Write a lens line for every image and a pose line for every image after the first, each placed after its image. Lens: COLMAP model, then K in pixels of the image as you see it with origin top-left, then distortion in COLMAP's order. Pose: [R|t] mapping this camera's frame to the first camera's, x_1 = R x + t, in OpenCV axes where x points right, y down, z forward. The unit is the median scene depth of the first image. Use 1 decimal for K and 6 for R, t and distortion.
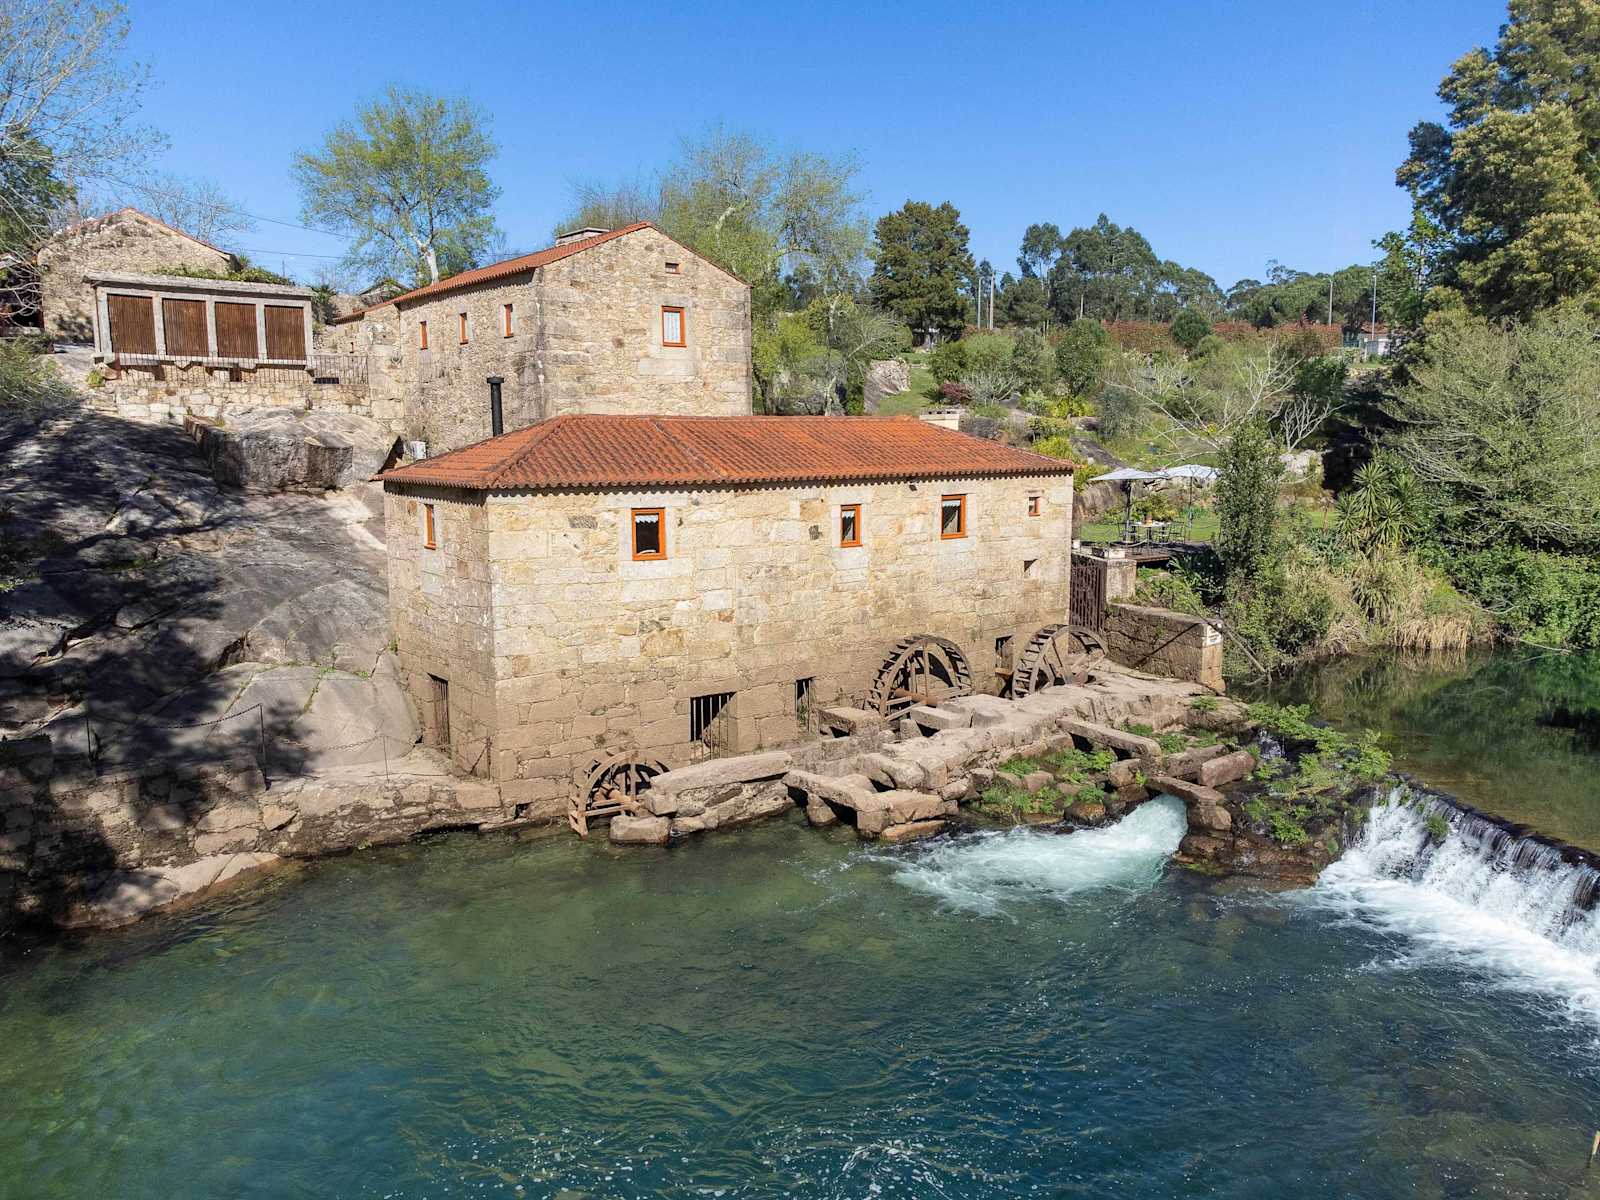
lens RADIAL K [[1205.3, 0, 800.0], [0, 1205.3, 600.0], [0, 0, 1]] dist [0.083188, -0.130825]
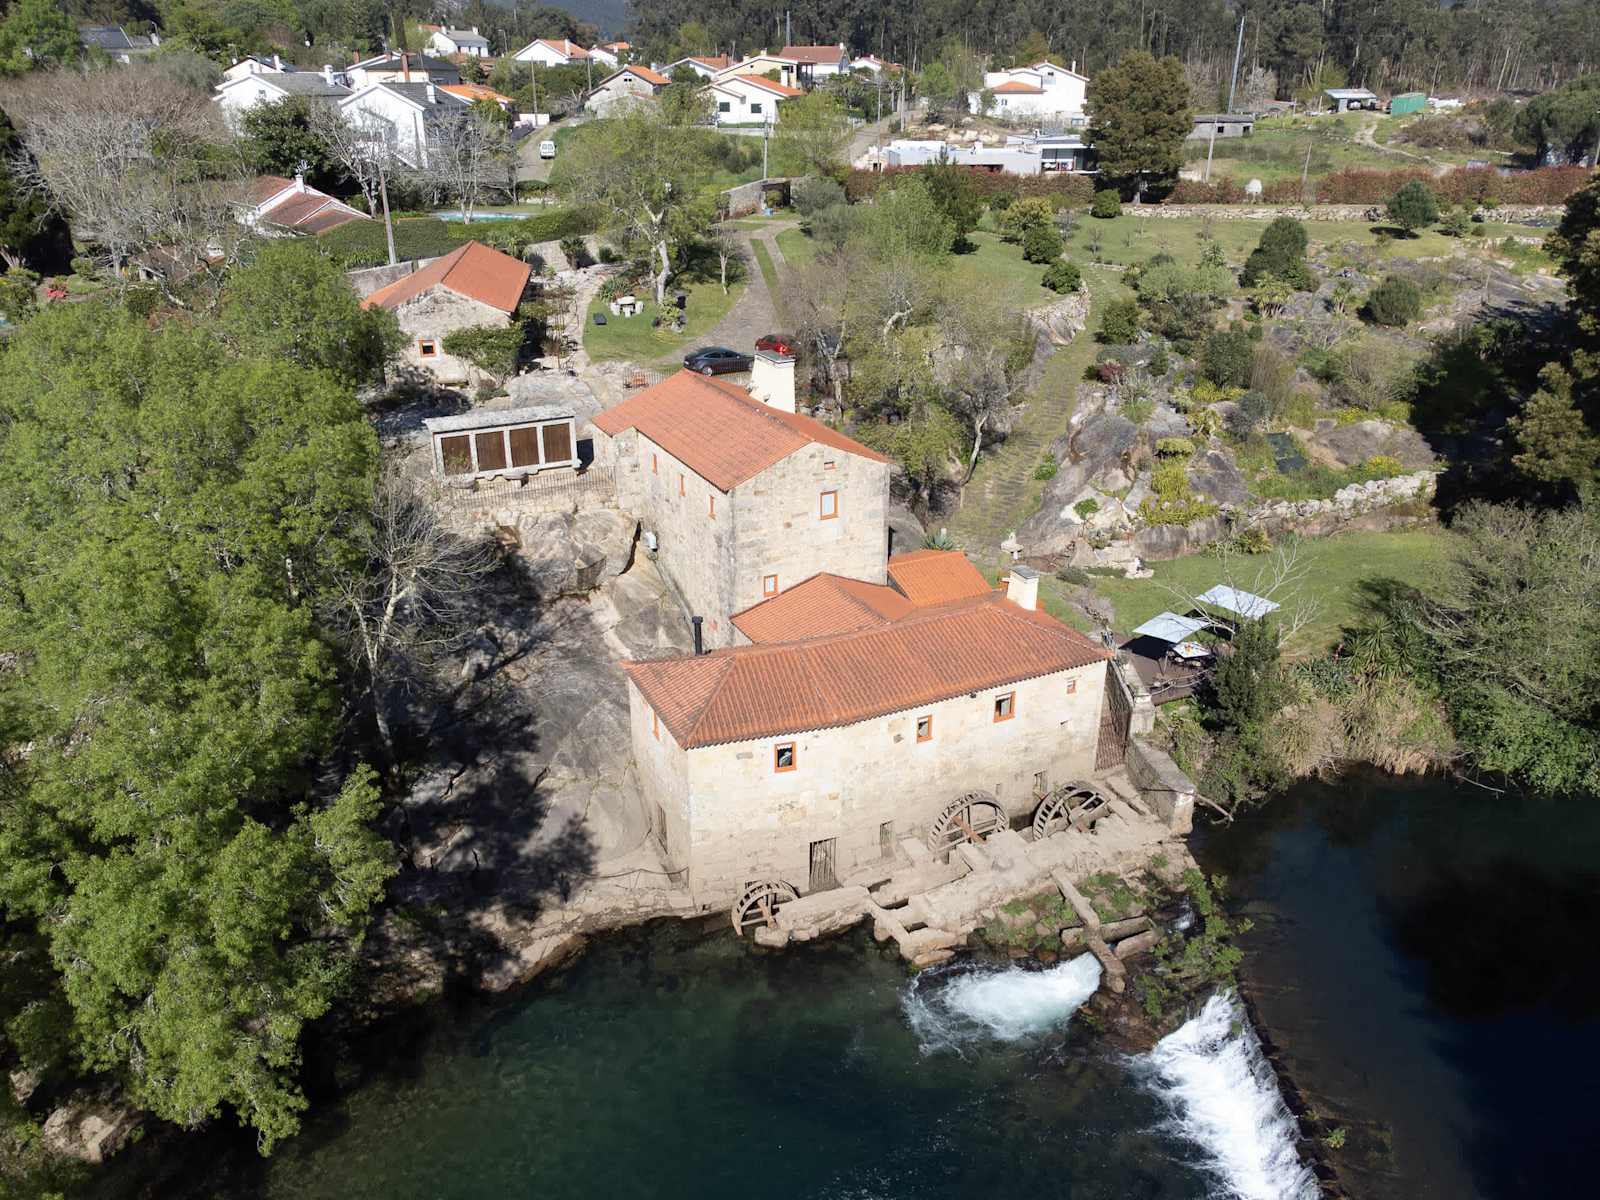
lens RADIAL K [[1205.3, 0, 800.0], [0, 1205.3, 600.0], [0, 0, 1]] dist [0.083188, -0.130825]
pose [[0.981401, 0.081759, -0.173688, 0.124545], [-0.034842, 0.965607, 0.257662, -0.539276], [0.188781, -0.246818, 0.950496, -0.375714]]
